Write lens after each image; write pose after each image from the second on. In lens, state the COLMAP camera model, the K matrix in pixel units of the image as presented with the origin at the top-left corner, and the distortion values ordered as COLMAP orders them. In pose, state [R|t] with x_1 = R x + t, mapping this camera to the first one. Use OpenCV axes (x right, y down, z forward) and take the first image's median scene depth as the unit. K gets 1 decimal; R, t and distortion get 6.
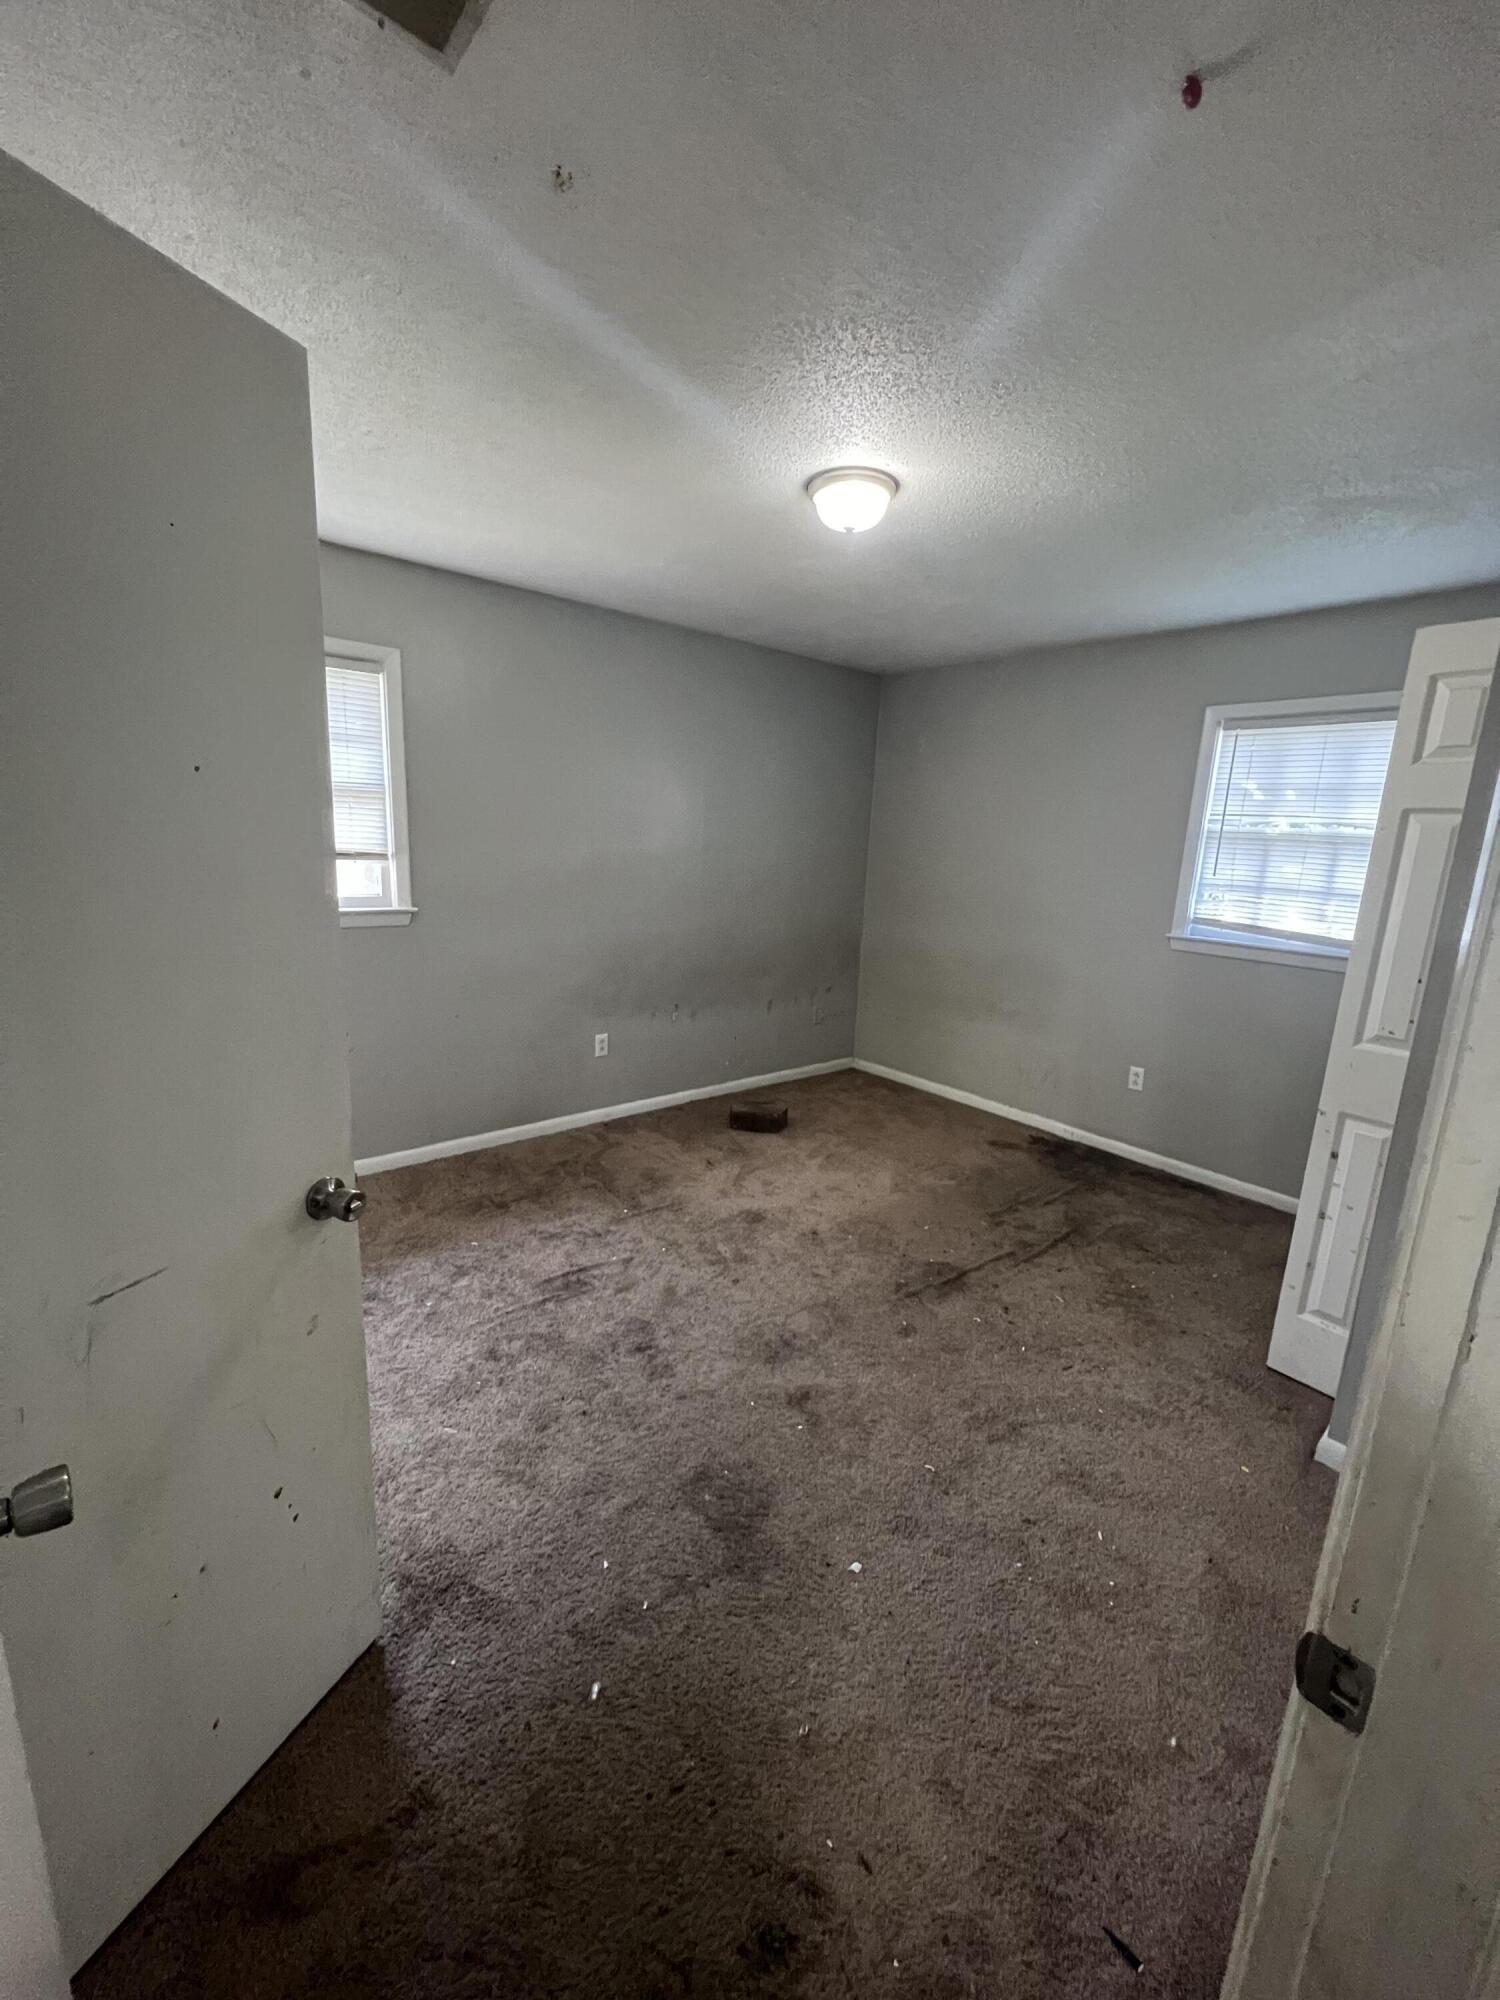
lens RADIAL K [[801.4, 0, 744.3], [0, 801.4, 1001.8], [0, 0, 1]] dist [0.002047, 0.001095]
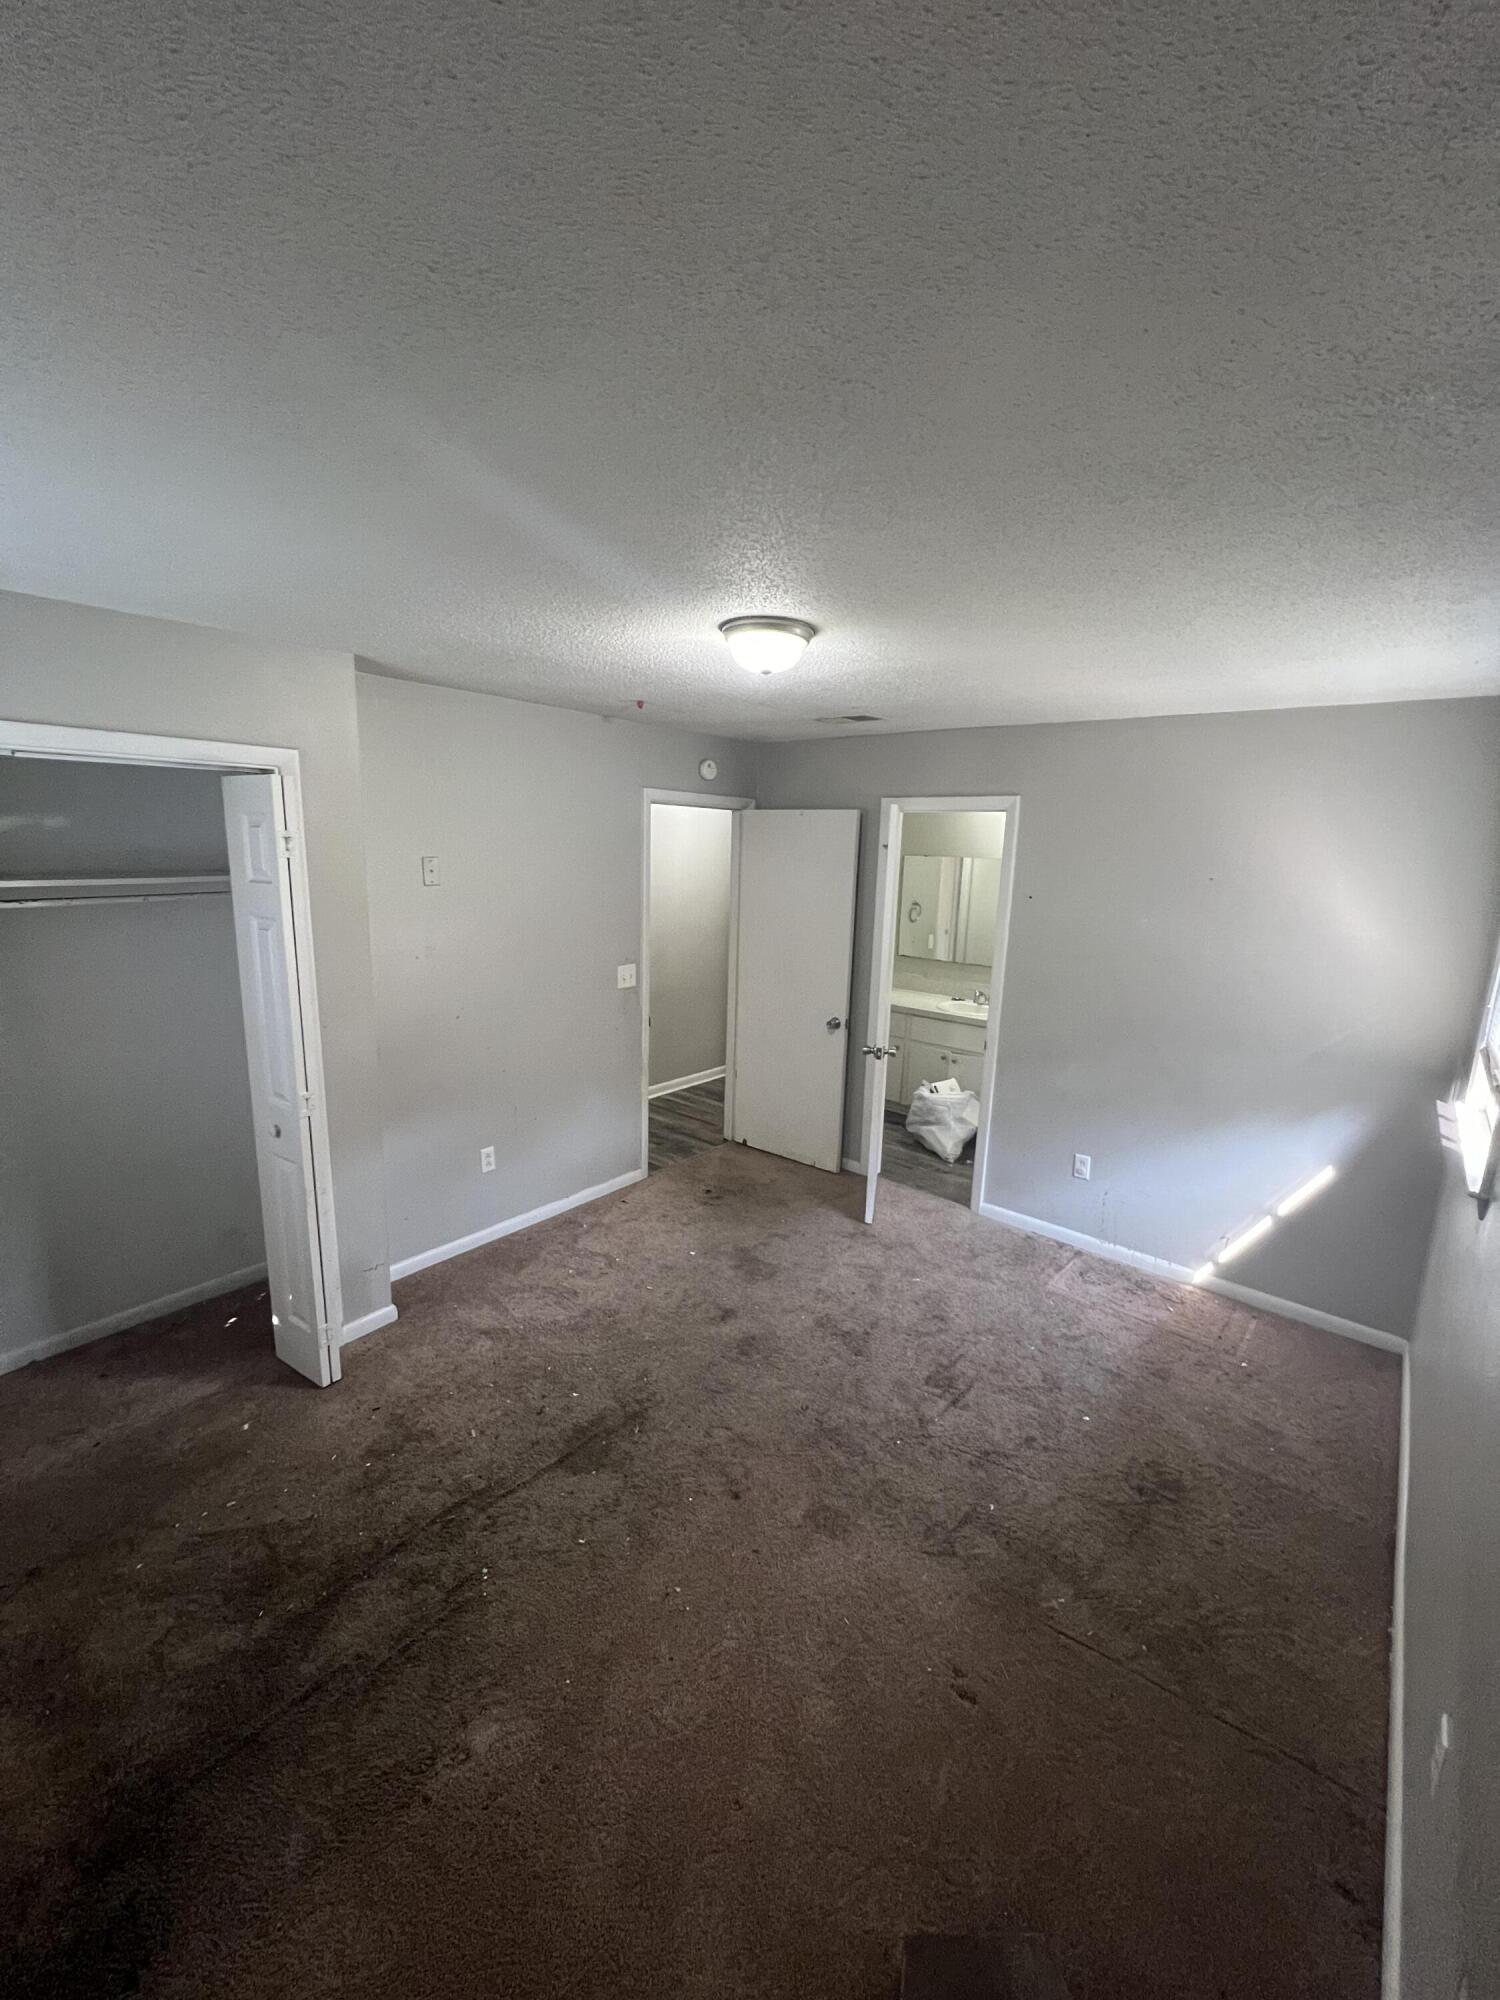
lens RADIAL K [[801.4, 0, 750.4], [0, 801.4, 1001.1], [0, 0, 1]] dist [0.002047, 0.001095]
pose [[-0.979381, -0.039483, -0.198125, 0.264169], [-0.113156, 0.919650, 0.376086, -0.472222], [0.167356, 0.390750, -0.905155, 1.622811]]
